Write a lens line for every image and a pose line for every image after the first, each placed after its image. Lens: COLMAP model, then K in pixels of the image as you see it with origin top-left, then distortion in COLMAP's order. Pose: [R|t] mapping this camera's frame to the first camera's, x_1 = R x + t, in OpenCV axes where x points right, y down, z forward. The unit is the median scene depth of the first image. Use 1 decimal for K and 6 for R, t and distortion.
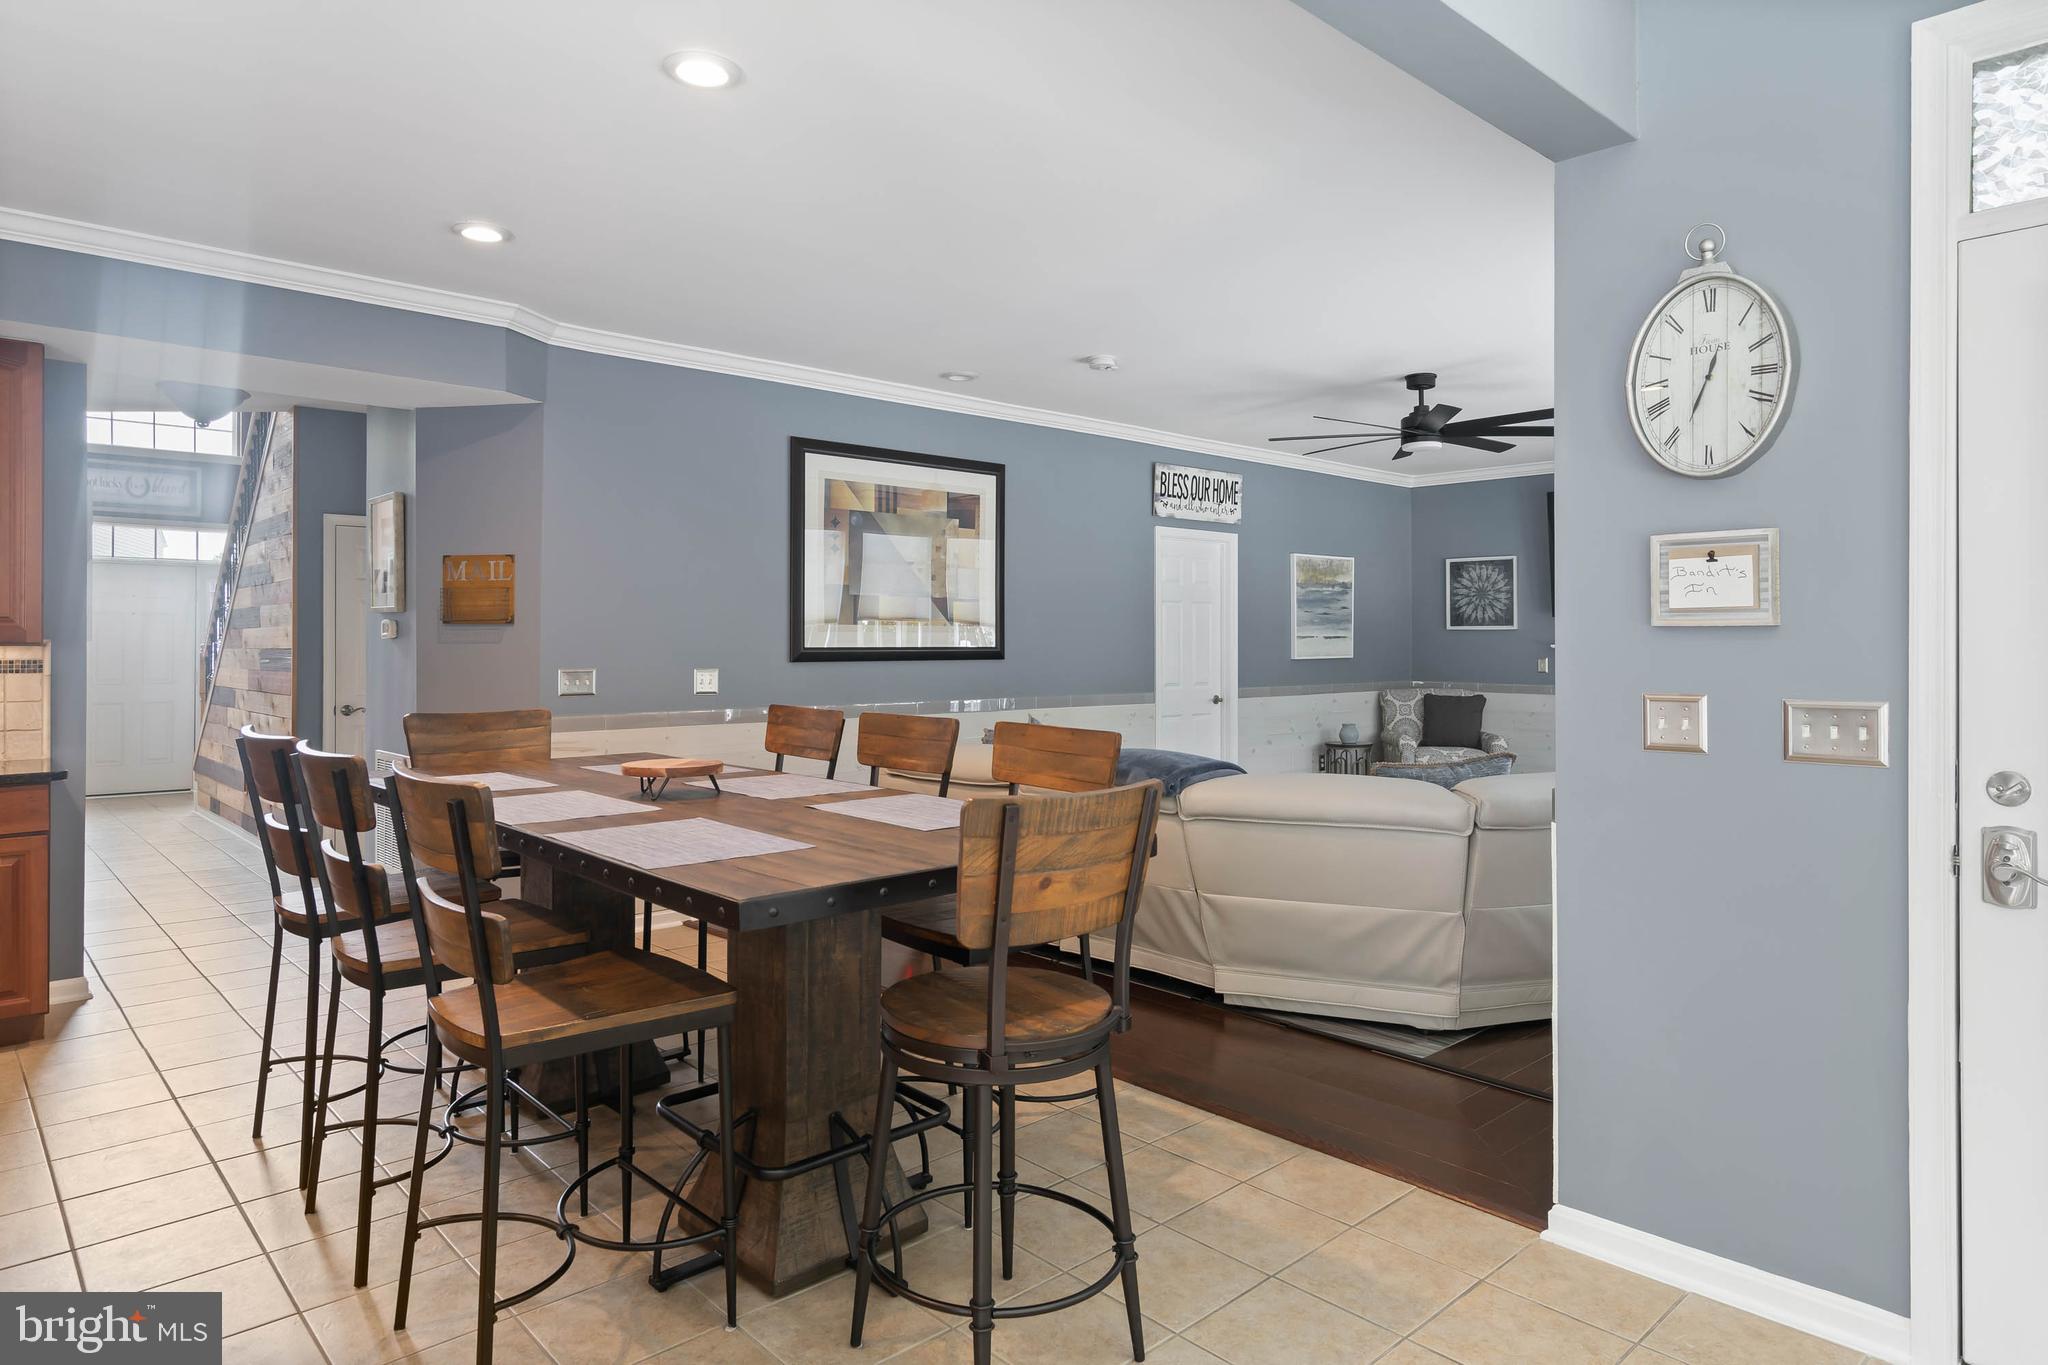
lens RADIAL K [[1205.6, 0, 1026.0], [0, 1205.6, 636.9], [0, 0, 1]] dist [0.002857, 0.000309]
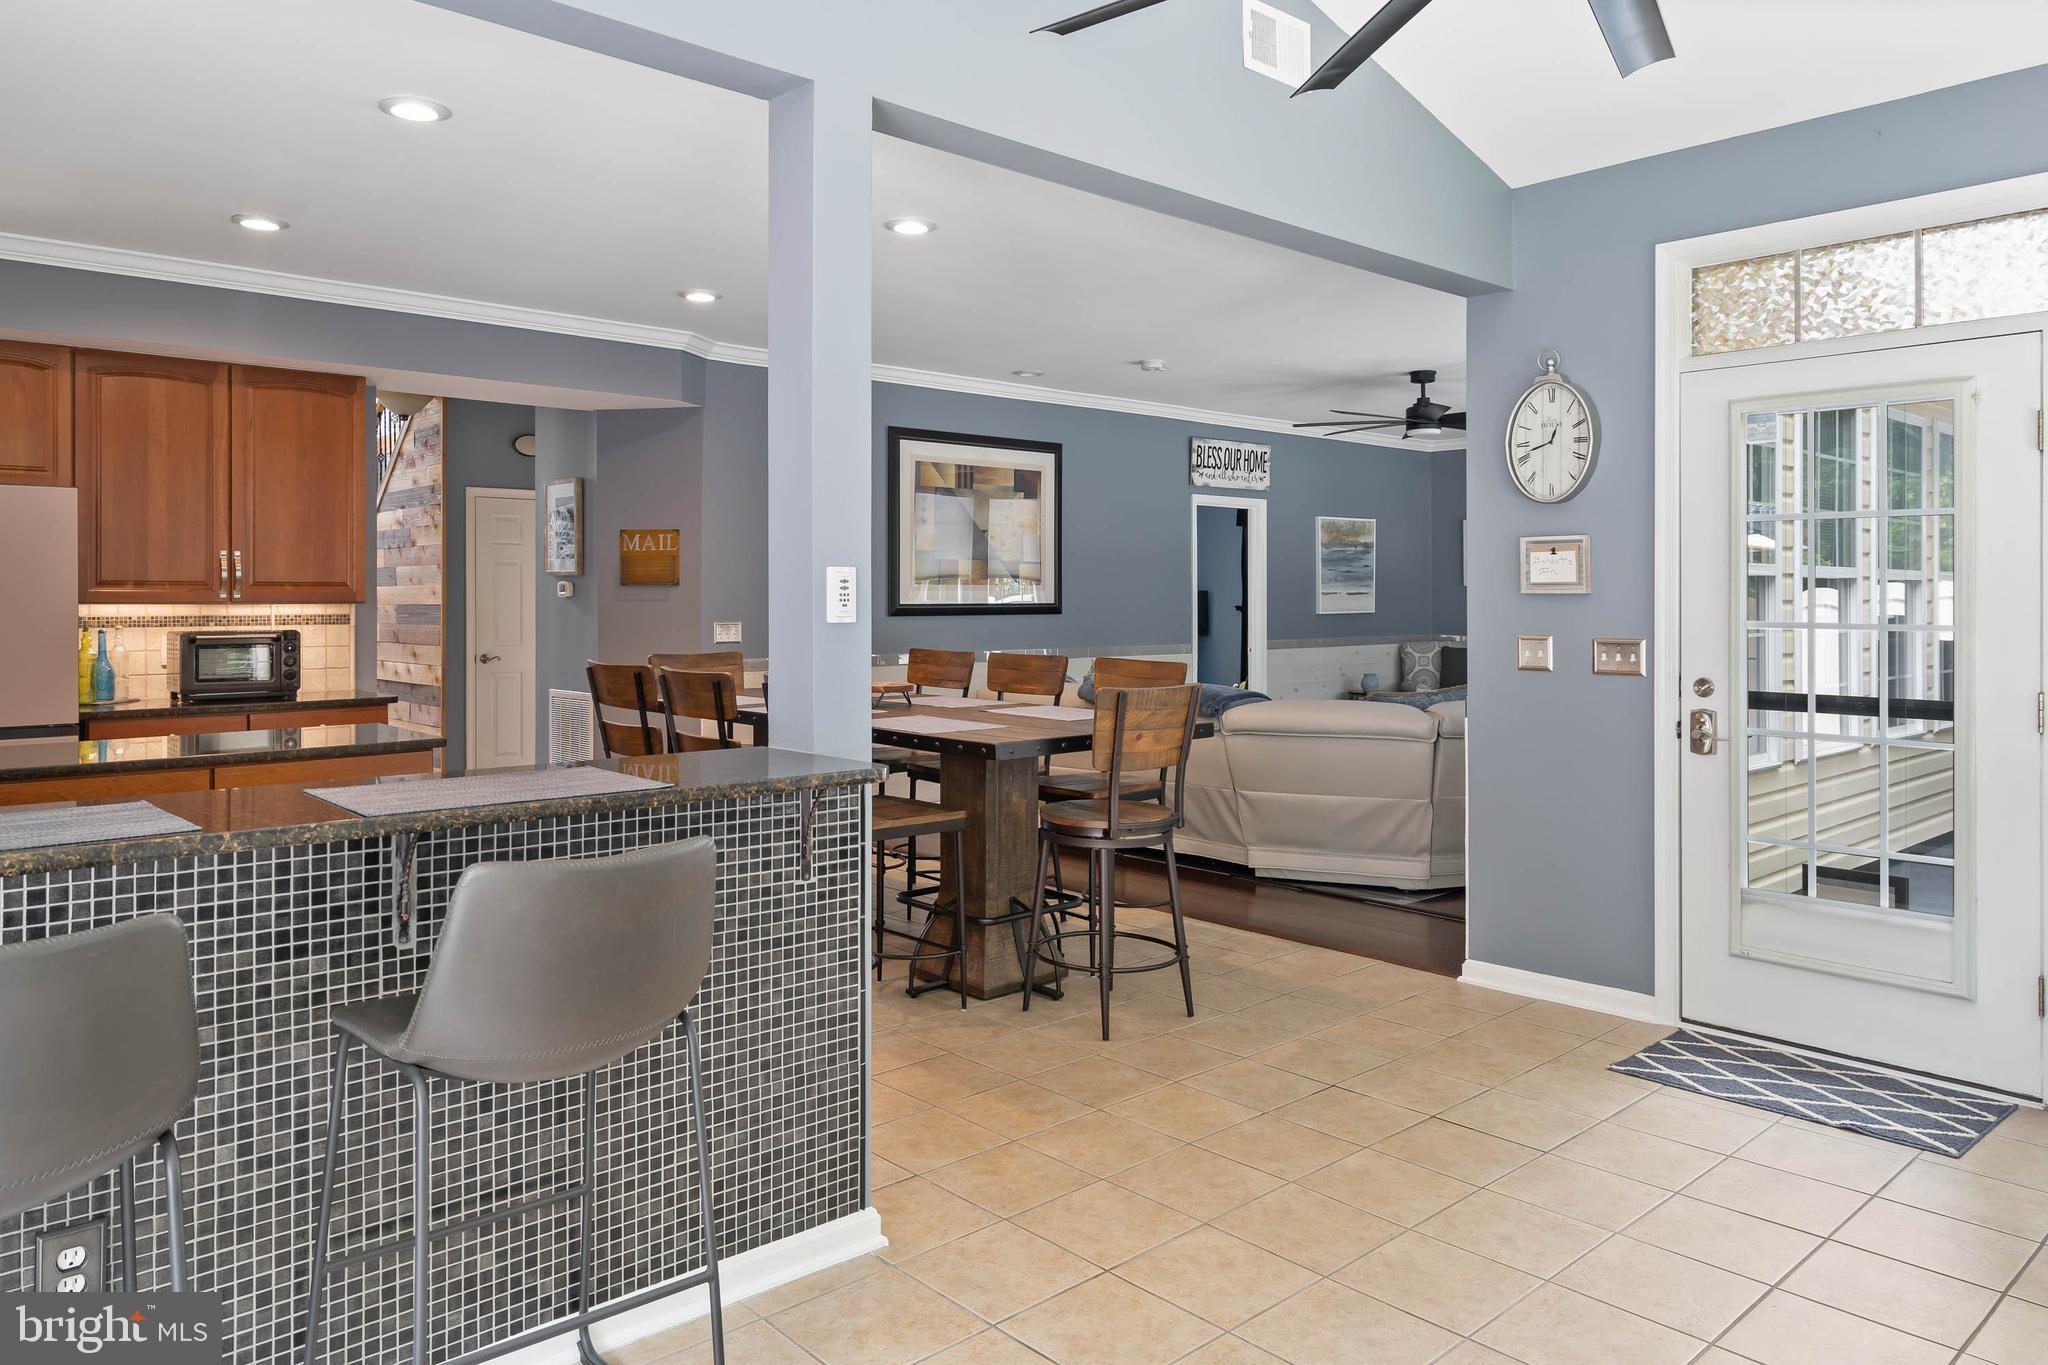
lens RADIAL K [[1367.9, 0, 1012.5], [0, 1367.9, 584.1], [0, 0, 1]] dist [0.004395, 0.003824]
pose [[0.999939, -0.000245, -0.011028, -0.051004], [0.000207, 0.999994, -0.003412, -0.005419], [0.011028, 0.003409, 0.999933, -0.301554]]
